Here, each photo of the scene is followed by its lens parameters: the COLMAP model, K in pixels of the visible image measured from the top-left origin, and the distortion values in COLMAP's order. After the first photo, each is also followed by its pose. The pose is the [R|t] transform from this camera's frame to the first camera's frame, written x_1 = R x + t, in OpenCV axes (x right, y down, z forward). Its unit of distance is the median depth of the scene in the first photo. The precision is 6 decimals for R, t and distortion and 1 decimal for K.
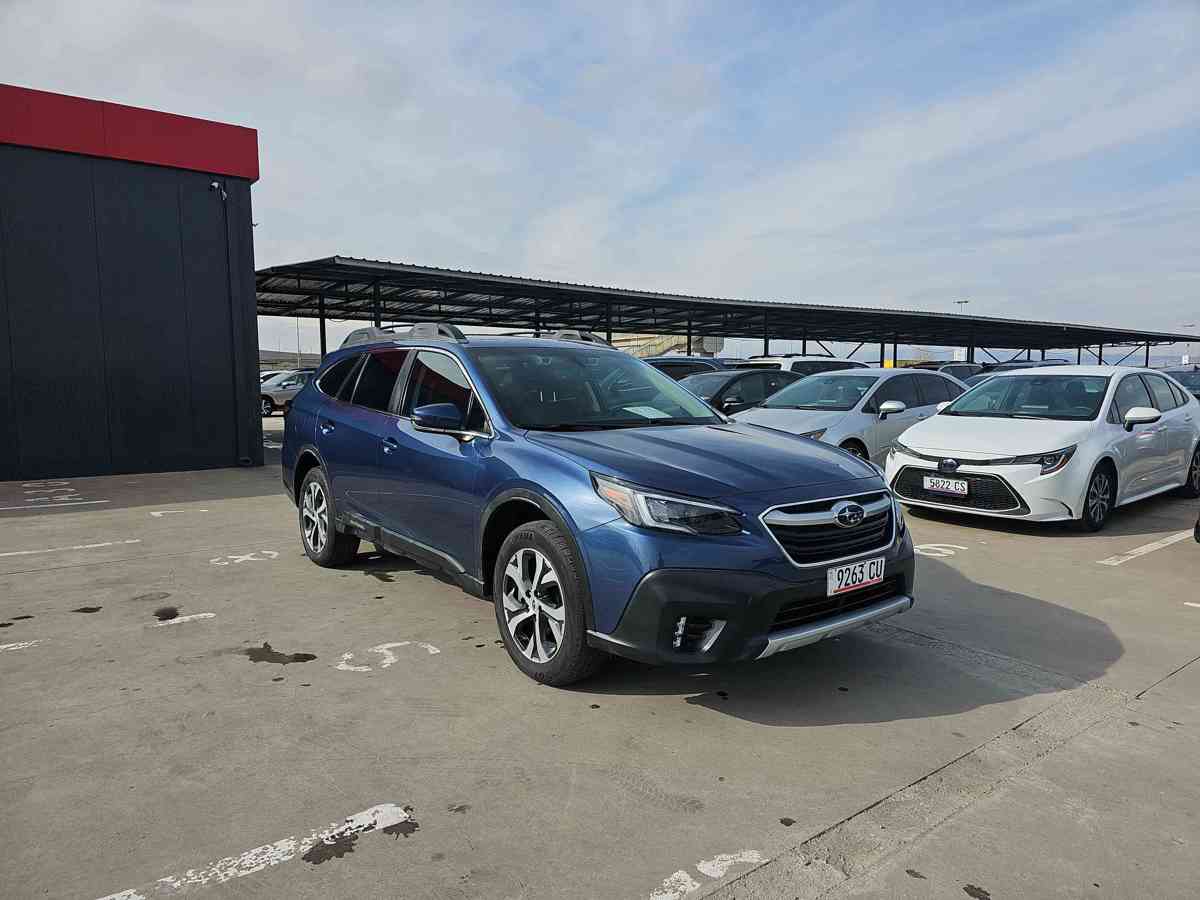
lens RADIAL K [[770.7, 0, 596.2], [0, 770.7, 449.7], [0, 0, 1]] dist [0.069440, -0.062680]
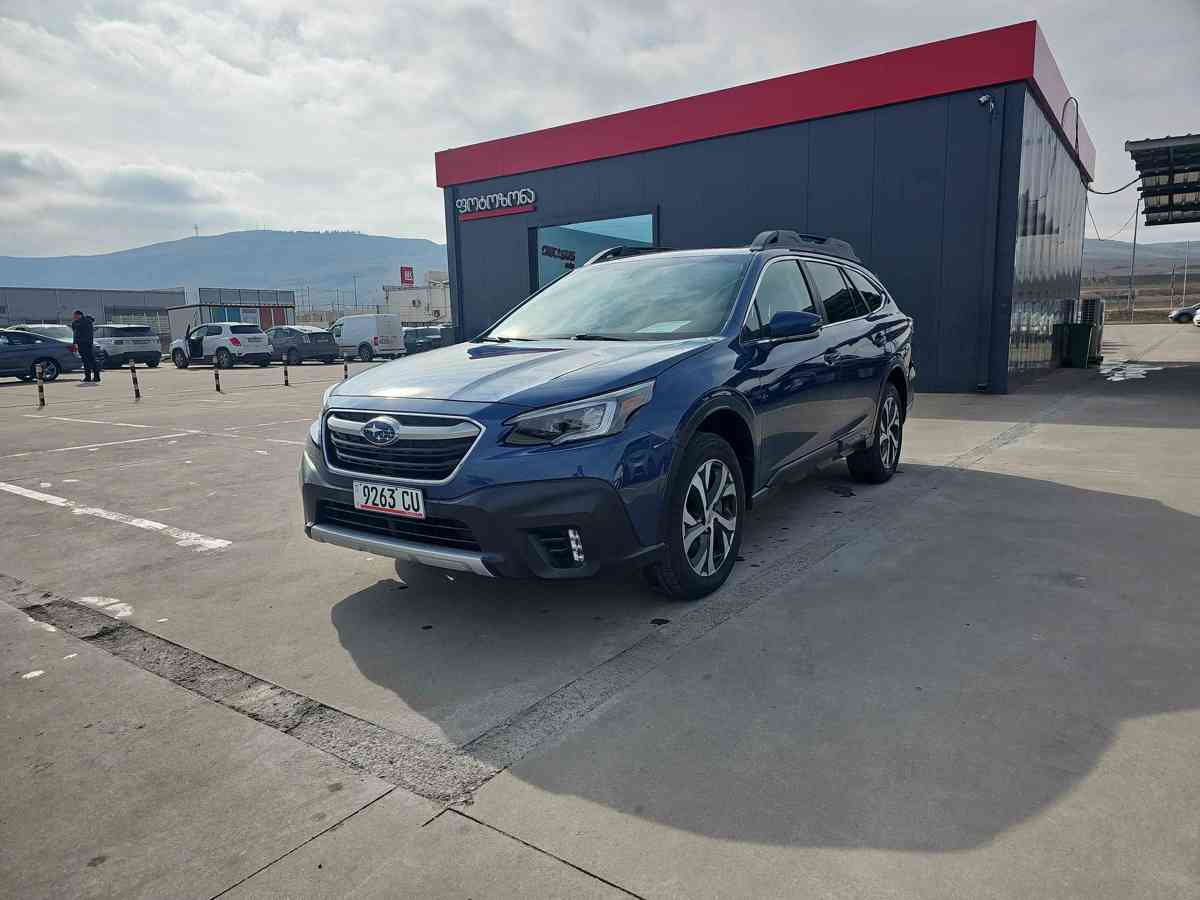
lens RADIAL K [[770.7, 0, 596.2], [0, 770.7, 449.7], [0, 0, 1]] dist [0.069440, -0.062680]
pose [[0.302440, 0.139503, -0.942904, 1.241523], [-0.057321, 0.990103, 0.128100, -0.027160], [0.951443, 0.015306, 0.307444, 0.933813]]
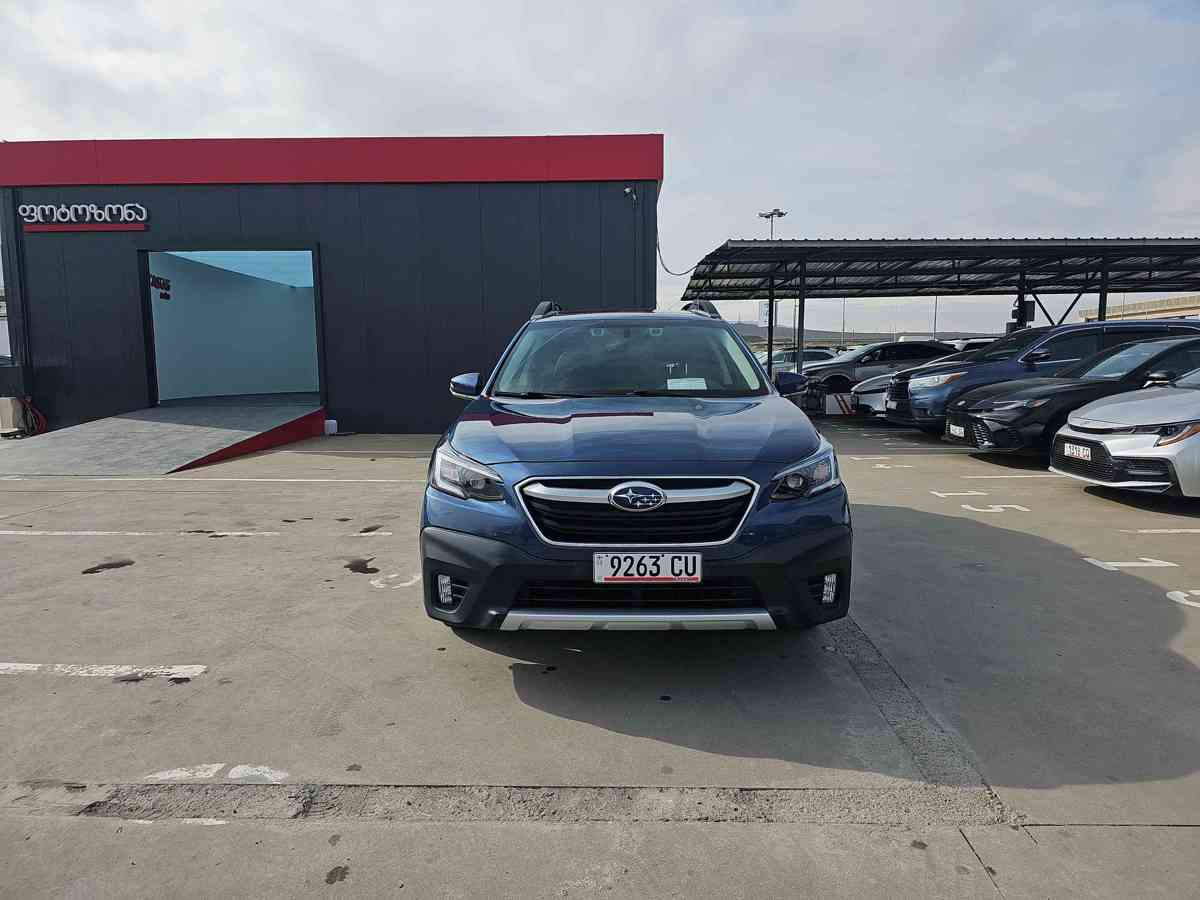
lens RADIAL K [[767.9, 0, 602.2], [0, 767.9, 443.7], [0, 0, 1]] dist [0.078808, -0.076052]
pose [[0.780151, 0.059338, -0.622770, 0.811644], [-0.047325, 0.998237, 0.035828, -0.006081], [0.623798, 0.001521, 0.781584, 0.283594]]
